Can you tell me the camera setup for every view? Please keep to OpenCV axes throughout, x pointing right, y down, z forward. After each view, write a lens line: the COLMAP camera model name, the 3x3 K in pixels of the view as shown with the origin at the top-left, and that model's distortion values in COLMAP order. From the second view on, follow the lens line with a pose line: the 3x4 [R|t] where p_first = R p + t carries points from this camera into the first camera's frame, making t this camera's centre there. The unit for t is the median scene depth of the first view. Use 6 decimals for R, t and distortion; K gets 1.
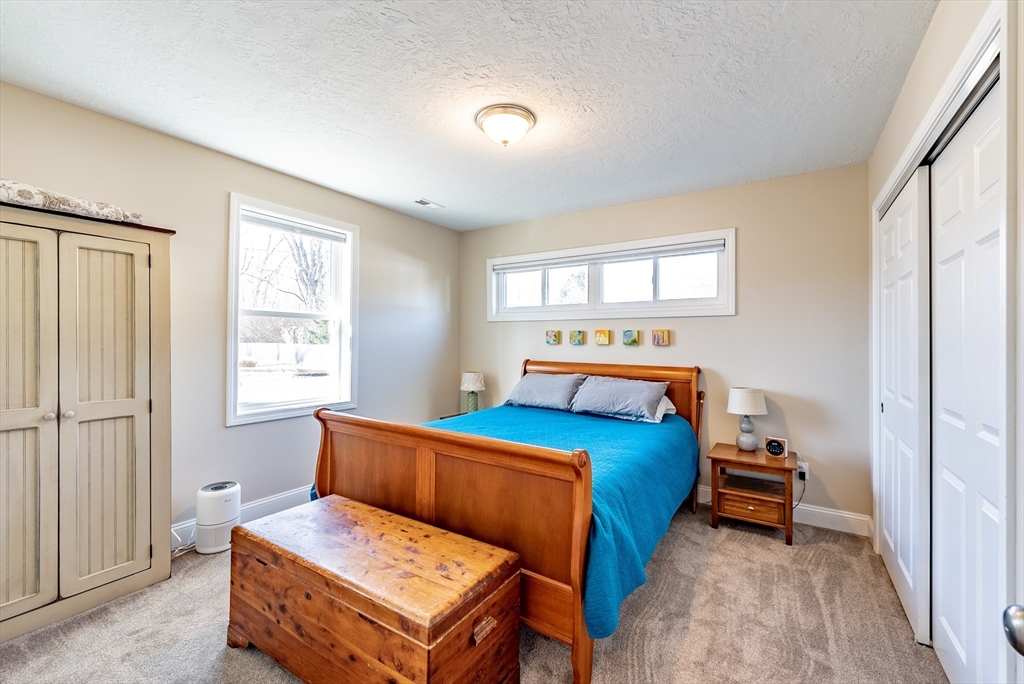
lens RADIAL K [[418.9, 0, 509.9], [0, 418.9, 333.4], [0, 0, 1]] dist [0.001056, -0.000036]
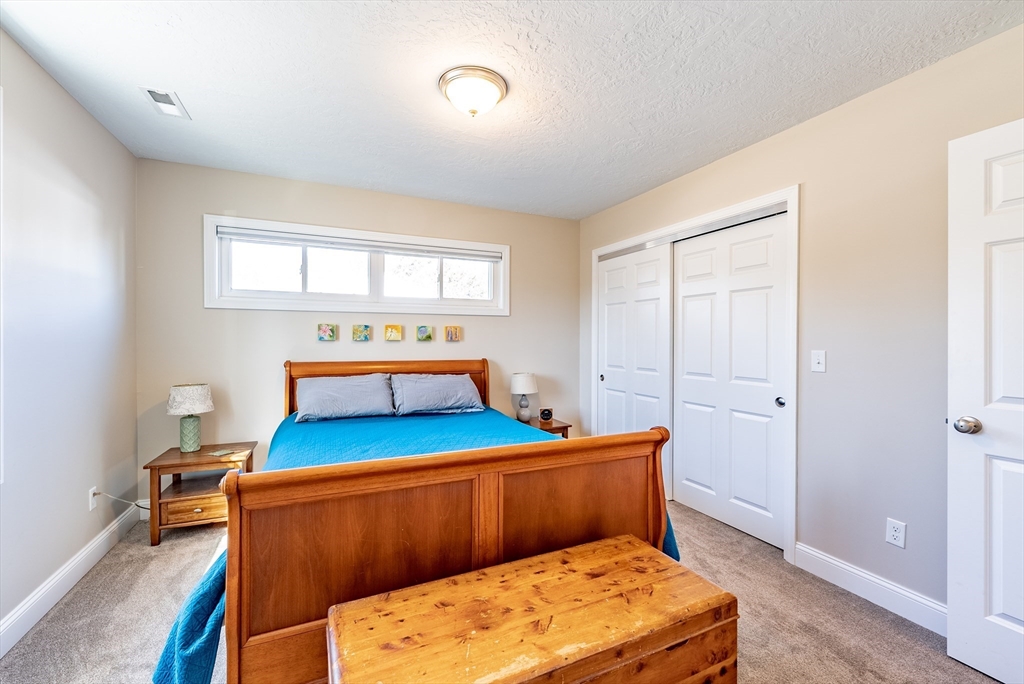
lens RADIAL K [[420.4, 0, 506.3], [0, 420.4, 337.4], [0, 0, 1]] dist [-0.001134, -0.000184]
pose [[0.537393, -0.004633, 0.843319, -0.466486], [-0.016634, 0.999732, 0.016092, 0.000401], [-0.843168, -0.022676, 0.537172, 0.297887]]
